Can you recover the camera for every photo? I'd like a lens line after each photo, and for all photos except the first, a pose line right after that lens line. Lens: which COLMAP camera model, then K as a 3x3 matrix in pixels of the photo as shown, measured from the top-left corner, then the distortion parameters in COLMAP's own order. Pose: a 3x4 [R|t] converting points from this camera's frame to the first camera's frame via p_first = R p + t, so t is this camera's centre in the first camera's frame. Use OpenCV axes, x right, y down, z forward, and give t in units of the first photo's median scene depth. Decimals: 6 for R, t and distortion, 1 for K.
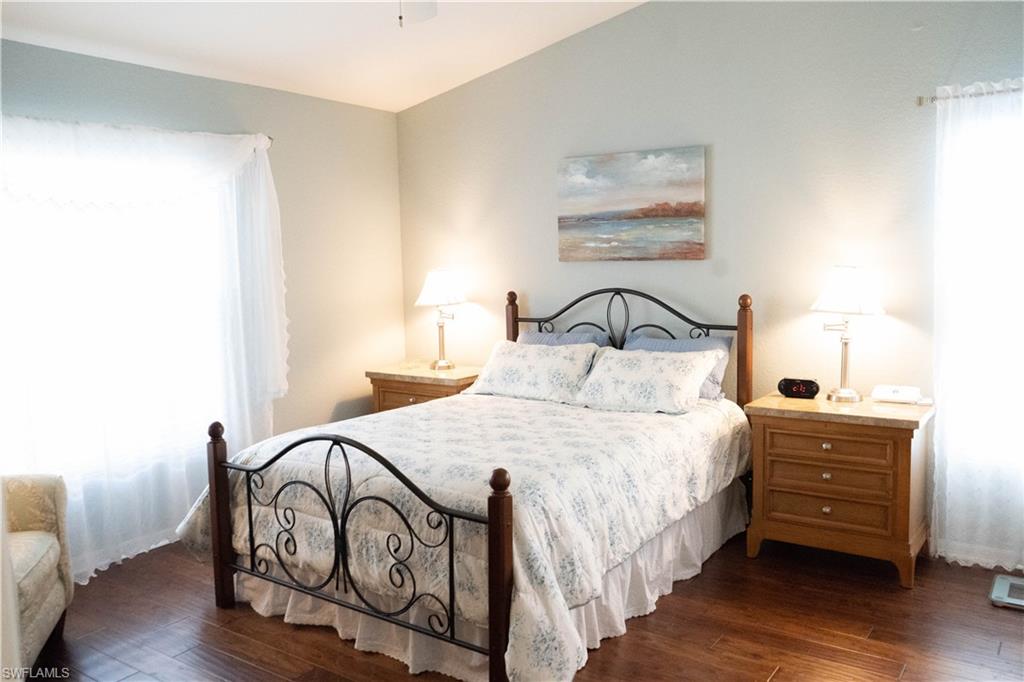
lens RADIAL K [[822.8, 0, 512.0], [0, 822.8, 341.0], [0, 0, 1]] dist [-0.002902, 0.002215]
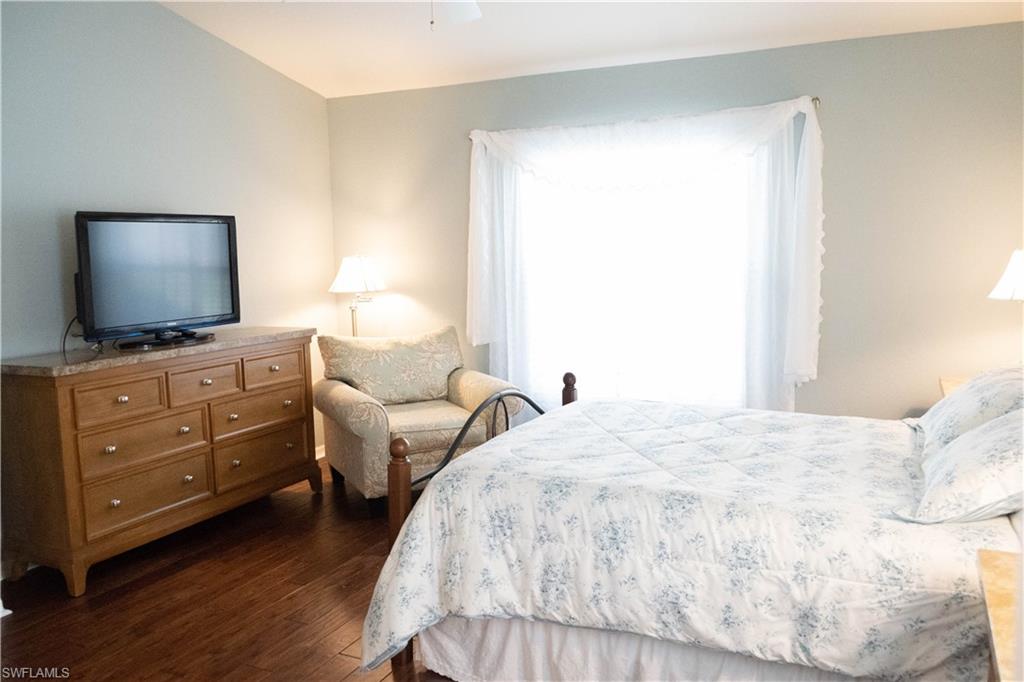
lens RADIAL K [[822.8, 0, 512.0], [0, 822.8, 341.0], [0, 0, 1]] dist [-0.002902, 0.002215]
pose [[0.161126, 0.137275, -0.977340, 0.744308], [-0.089971, 0.988199, 0.123968, -0.082790], [0.982824, 0.067958, 0.171575, 0.682233]]
